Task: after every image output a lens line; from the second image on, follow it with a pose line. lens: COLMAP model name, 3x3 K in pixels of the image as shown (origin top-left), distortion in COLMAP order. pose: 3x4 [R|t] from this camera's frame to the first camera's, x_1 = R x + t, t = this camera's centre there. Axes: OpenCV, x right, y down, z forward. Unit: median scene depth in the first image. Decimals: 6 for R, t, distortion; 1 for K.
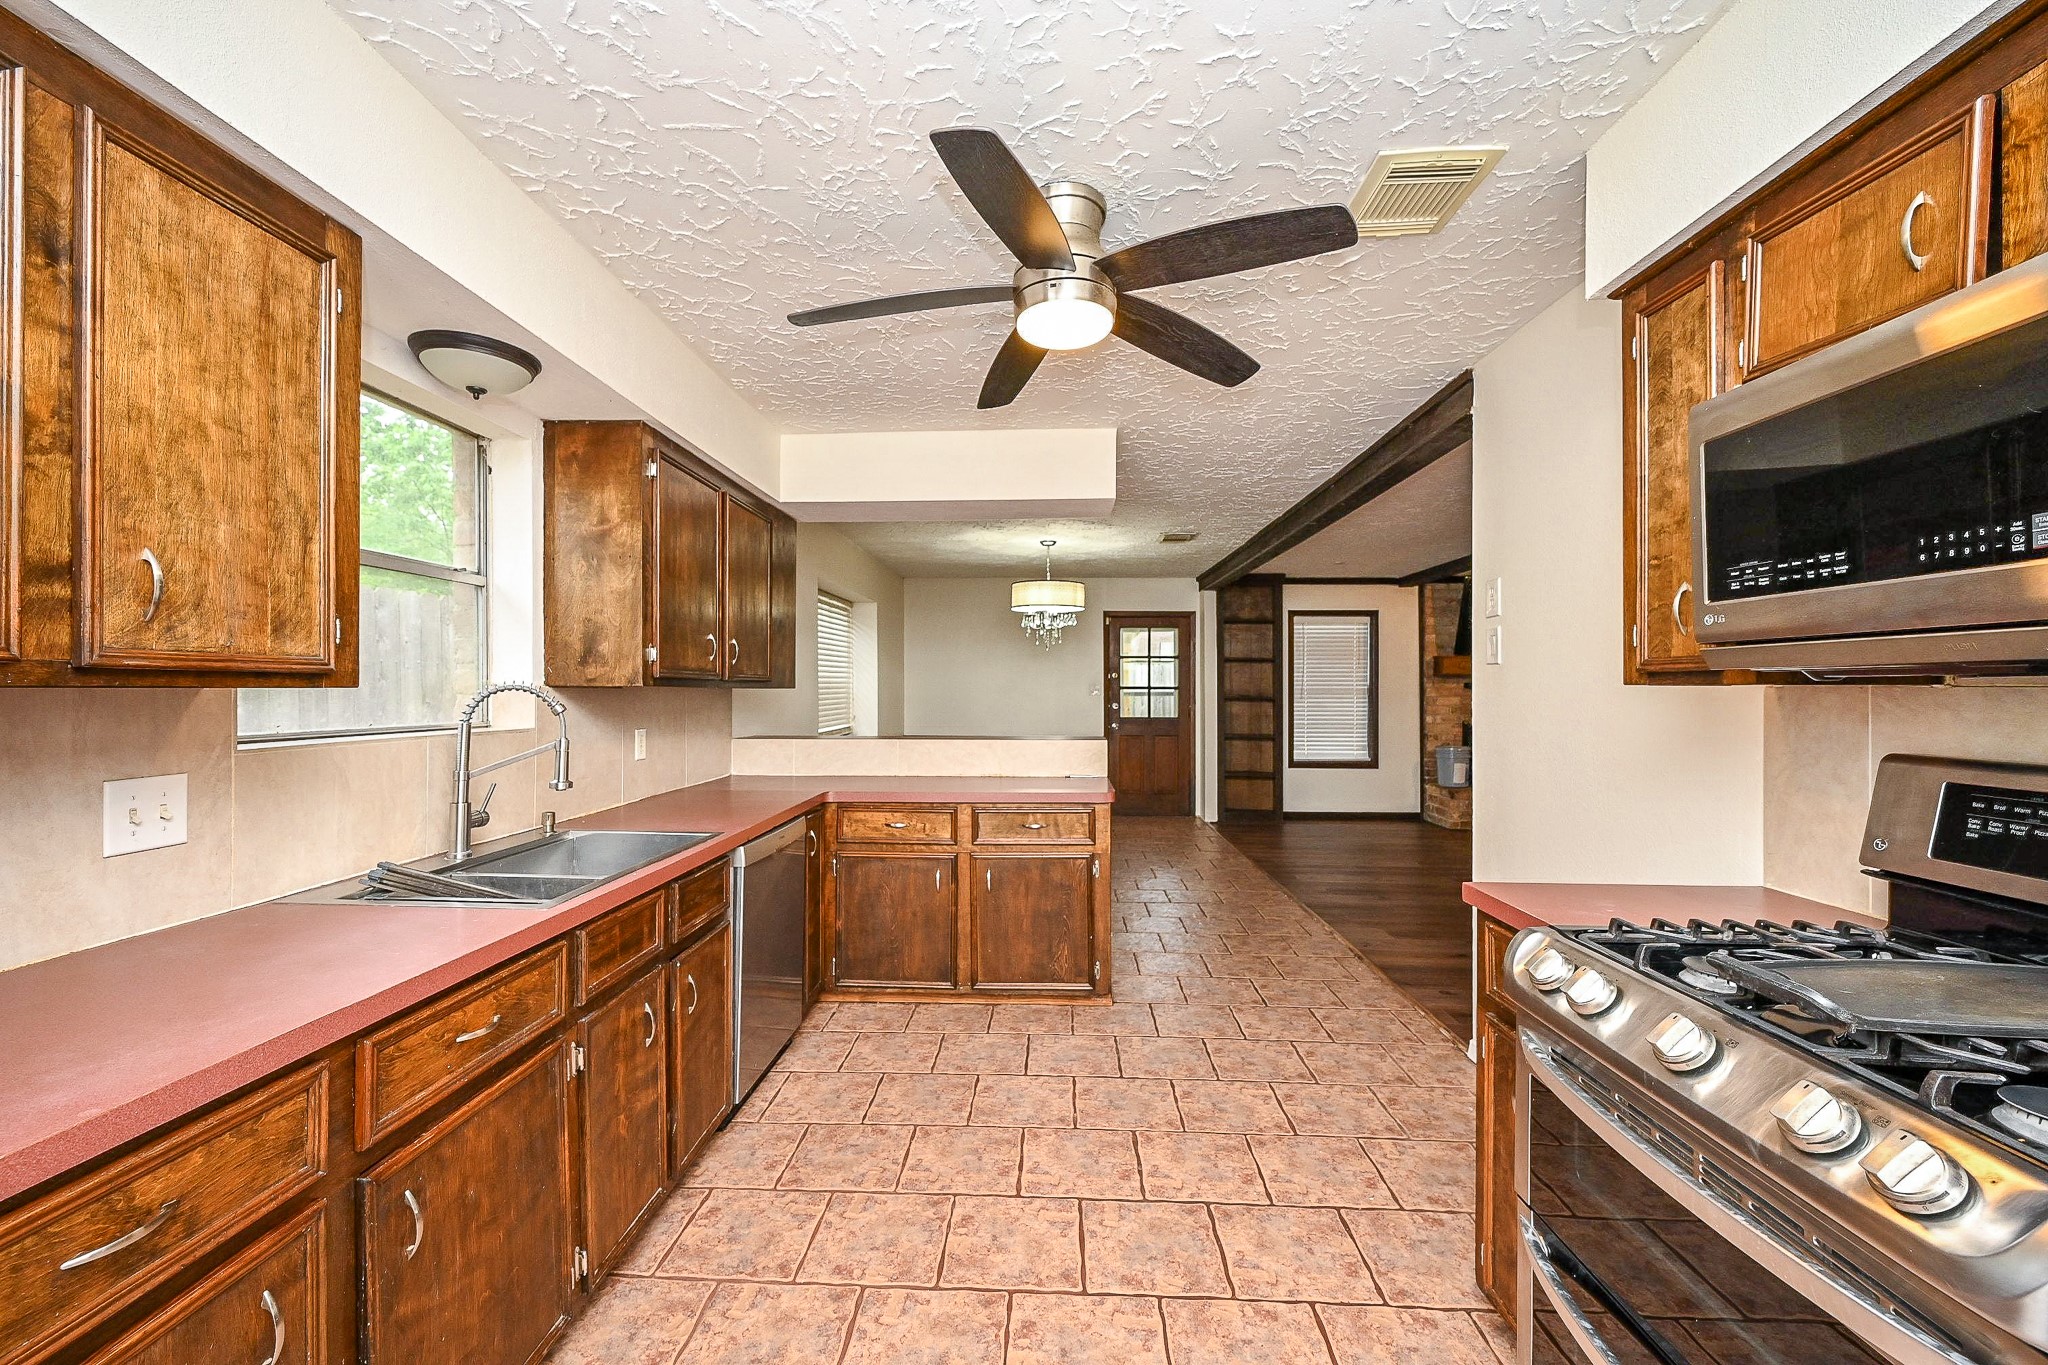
lens RADIAL K [[806.0, 0, 1018.5], [0, 806.0, 683.6], [0, 0, 1]] dist [-0.002569, 0.000220]
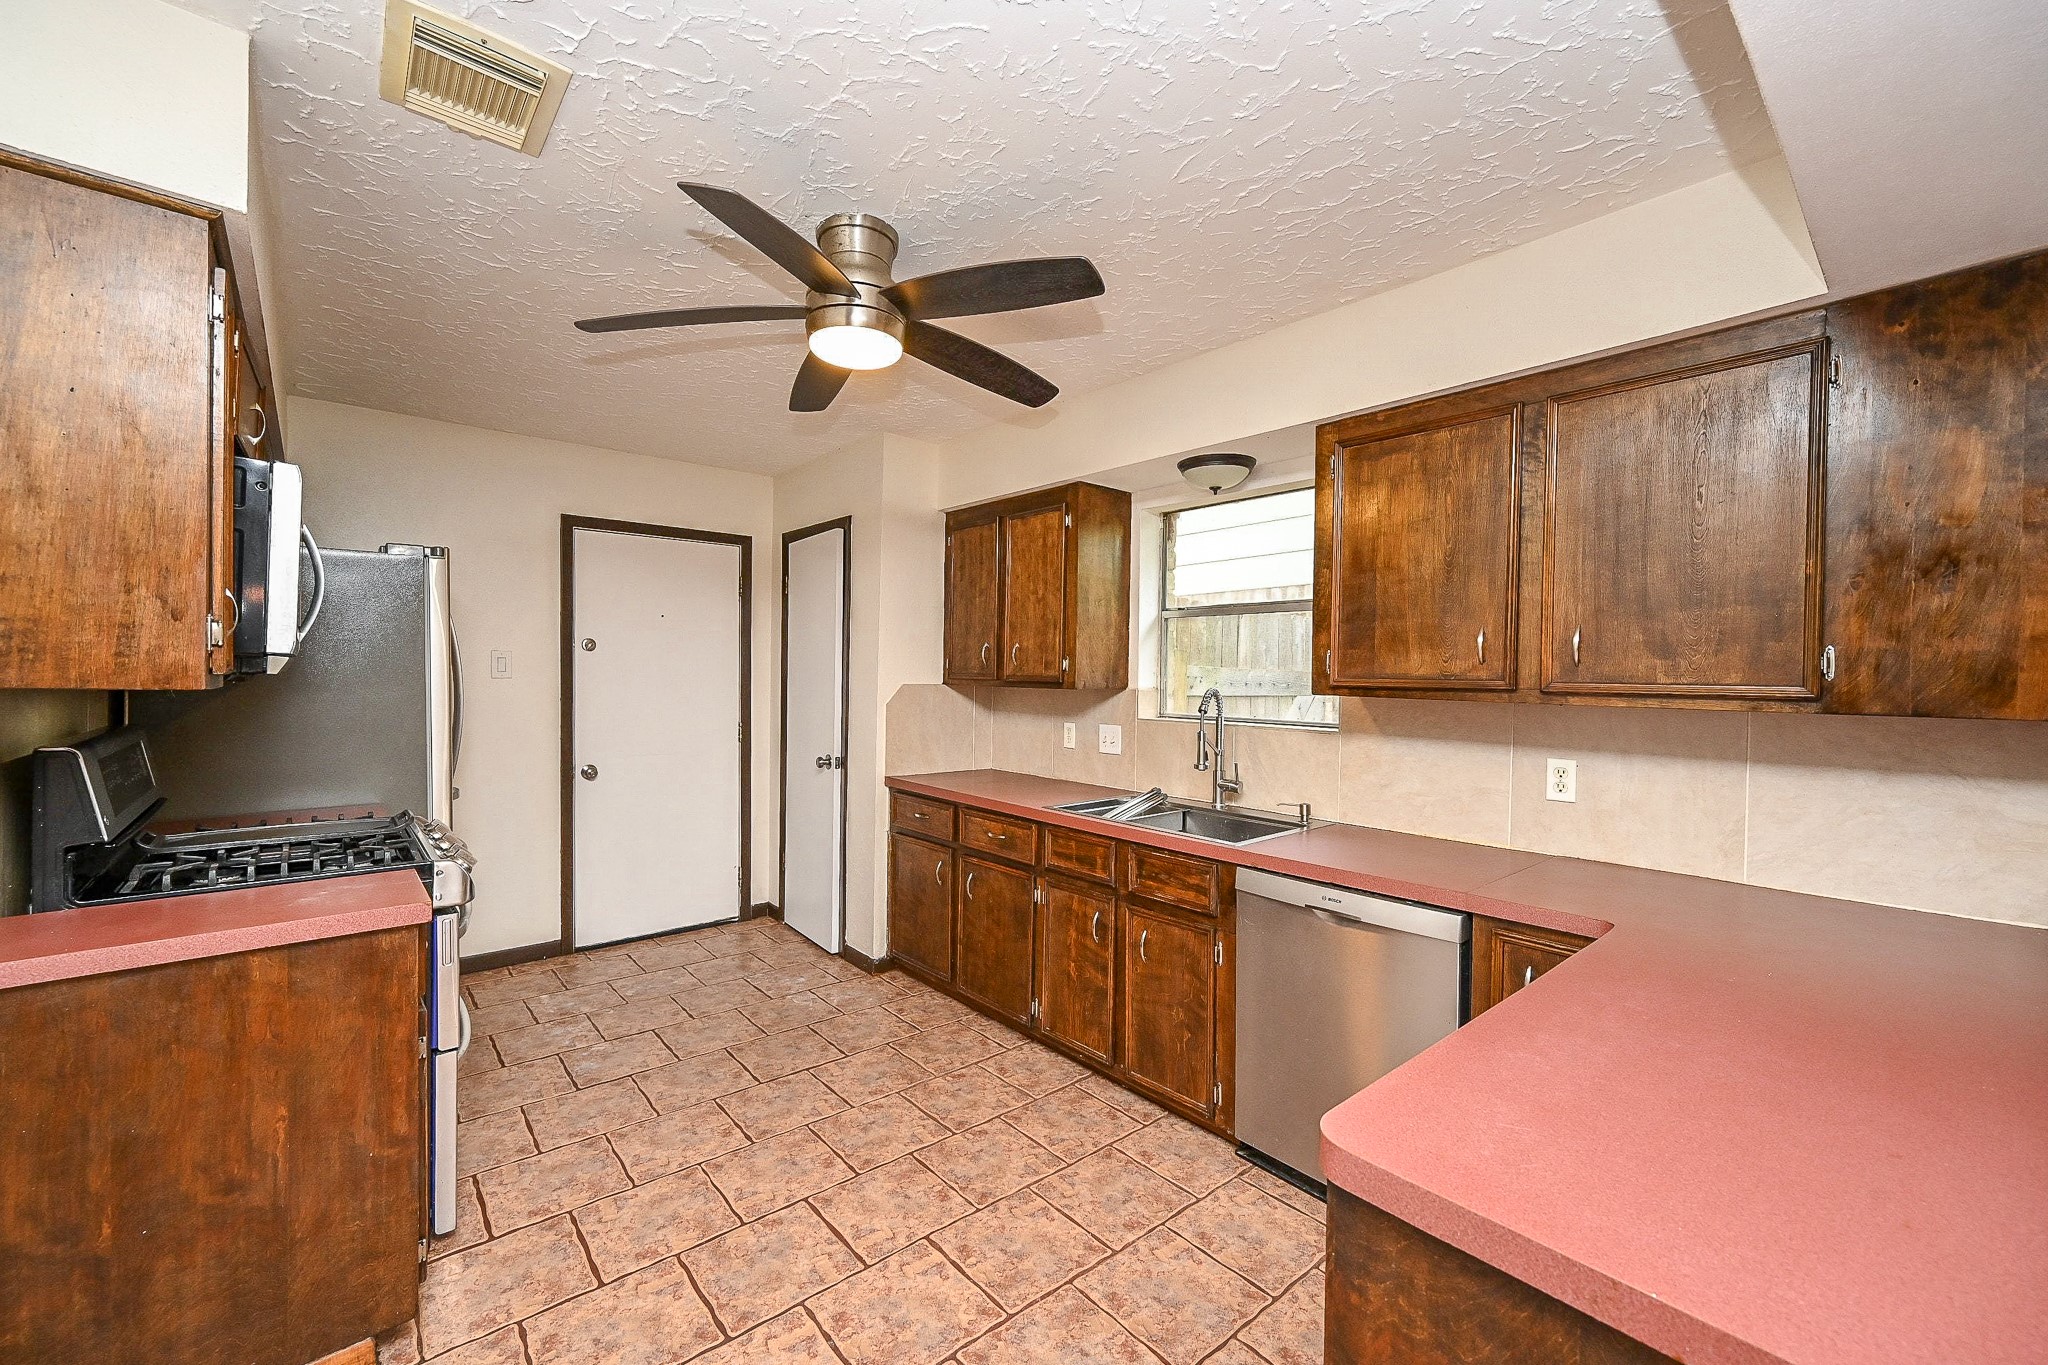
lens RADIAL K [[806.0, 0, 1006.8], [0, 806.0, 690.5], [0, 0, 1]] dist [-0.002569, 0.000220]
pose [[-0.733043, 0.001022, -0.680182, 0.572288], [-0.010911, 0.999853, 0.013261, -0.013389], [0.680095, 0.017143, -0.732923, 1.754246]]
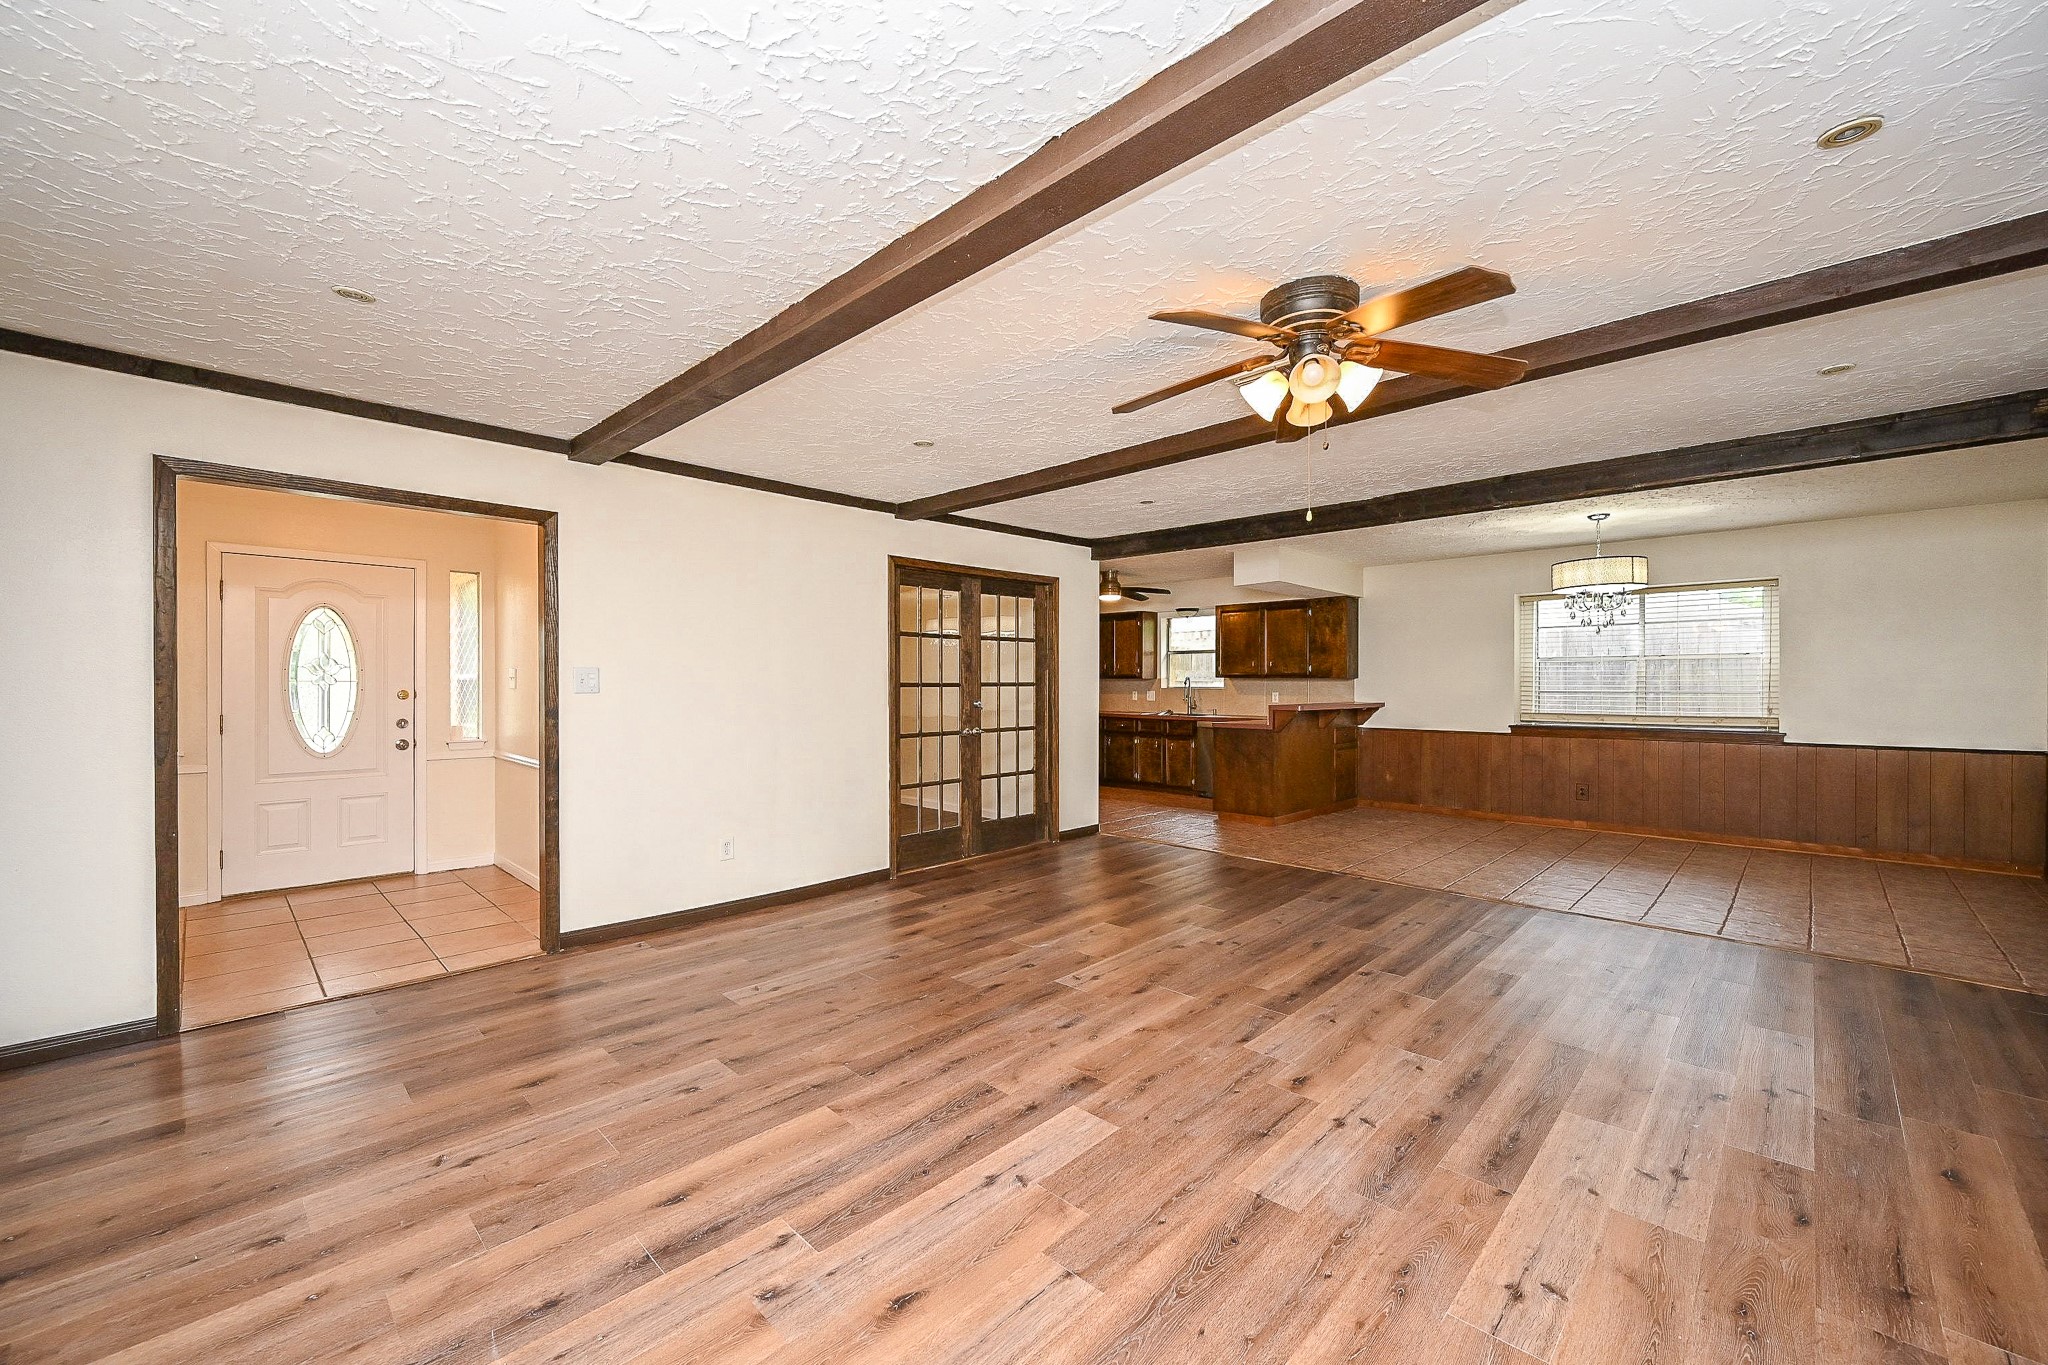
lens RADIAL K [[806.0, 0, 1015.1], [0, 806.0, 684.6], [0, 0, 1]] dist [-0.002569, 0.000220]
pose [[-0.666724, -0.000058, -0.745305, 3.472862], [0.003395, 0.999989, -0.003115, 0.051928], [0.745297, -0.004607, -0.666717, 3.325804]]
